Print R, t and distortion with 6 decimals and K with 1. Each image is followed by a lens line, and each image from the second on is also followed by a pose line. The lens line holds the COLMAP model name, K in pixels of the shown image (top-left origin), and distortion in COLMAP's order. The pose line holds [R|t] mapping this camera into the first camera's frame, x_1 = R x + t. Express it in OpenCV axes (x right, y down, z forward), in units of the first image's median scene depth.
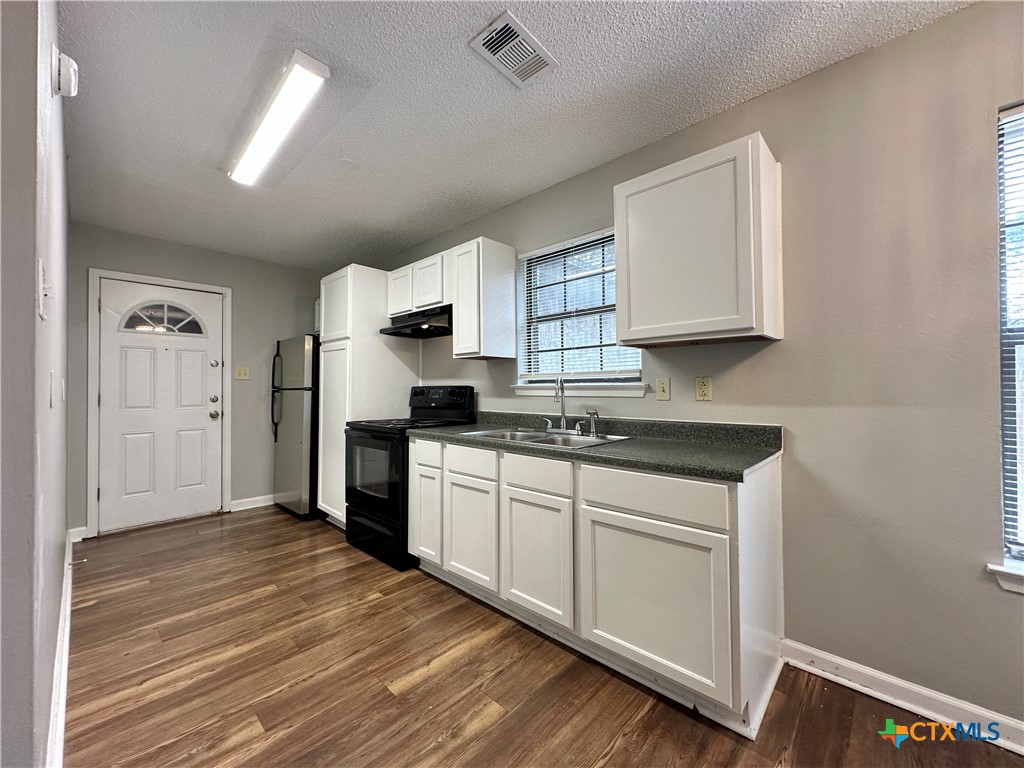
lens RADIAL K [[408.5, 0, 513.1], [0, 408.5, 382.9], [0, 0, 1]] dist [0.000507, -0.000327]
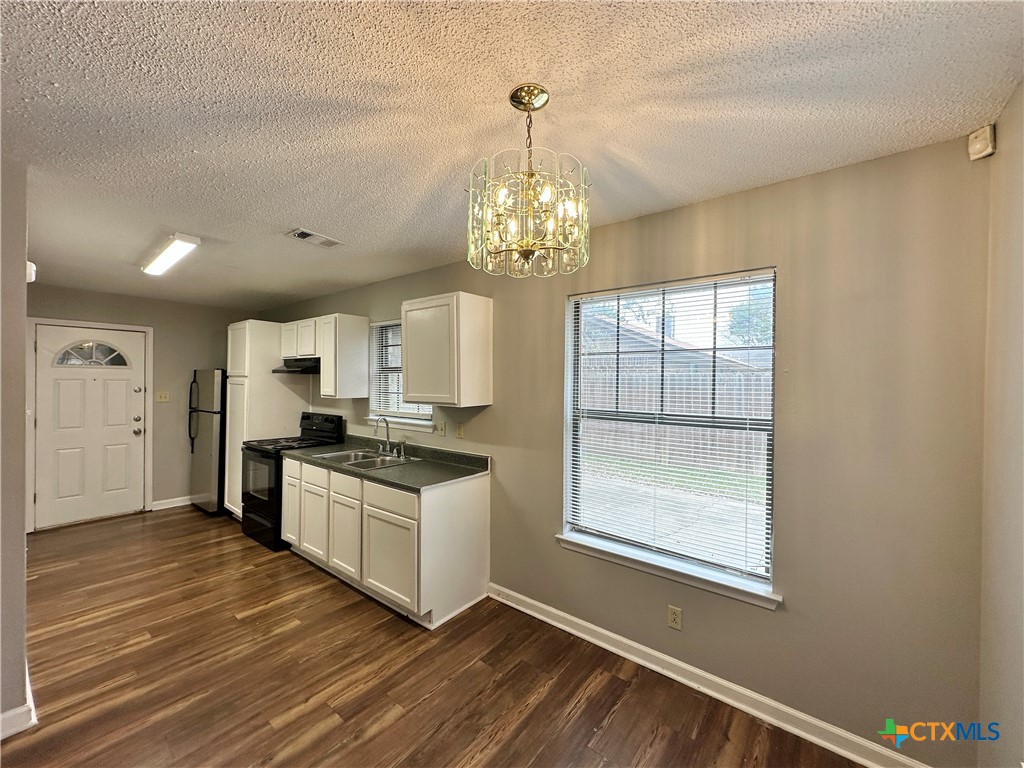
lens RADIAL K [[406.3, 0, 512.5], [0, 406.3, 384.1], [0, 0, 1]] dist [-0.001602, 0.000555]
pose [[0.995862, 0.015201, 0.089595, 0.405135], [-0.016528, 0.999764, 0.014083, -0.147694], [-0.089360, -0.015505, 0.995879, -0.452112]]
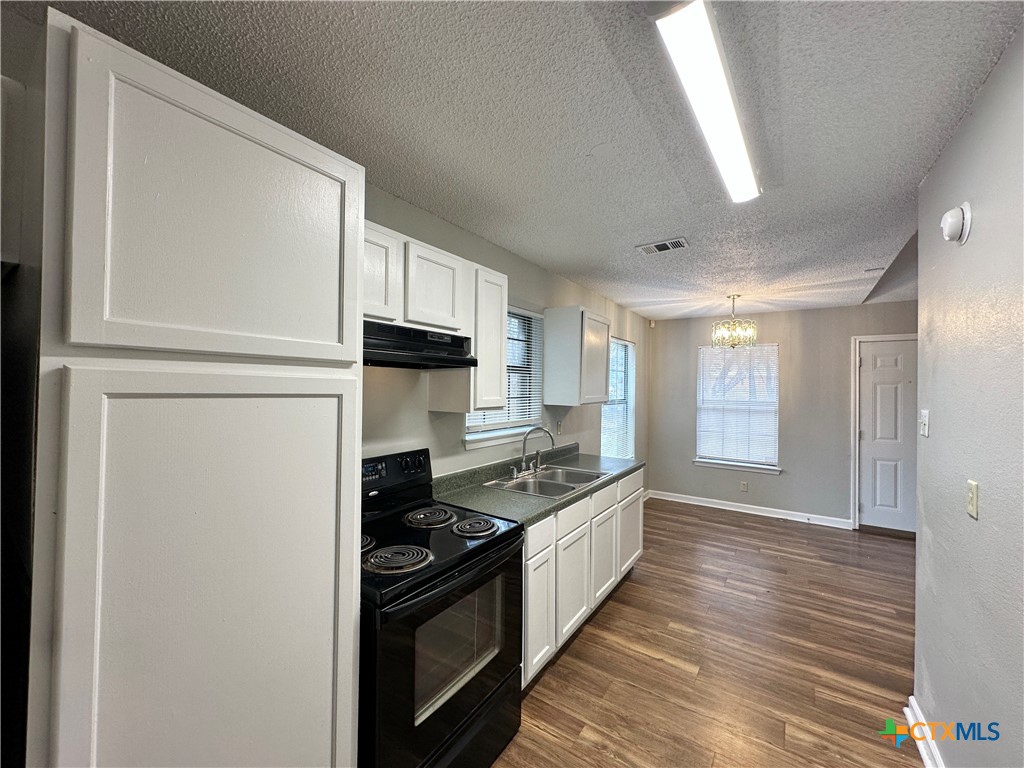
lens RADIAL K [[408.5, 0, 513.1], [0, 408.5, 382.9], [0, 0, 1]] dist [0.000507, -0.000327]
pose [[-0.158014, 0.011067, 0.987375, -0.970142], [-0.023702, 0.999607, -0.014997, -0.115818], [-0.987152, -0.025772, -0.157689, 1.143593]]
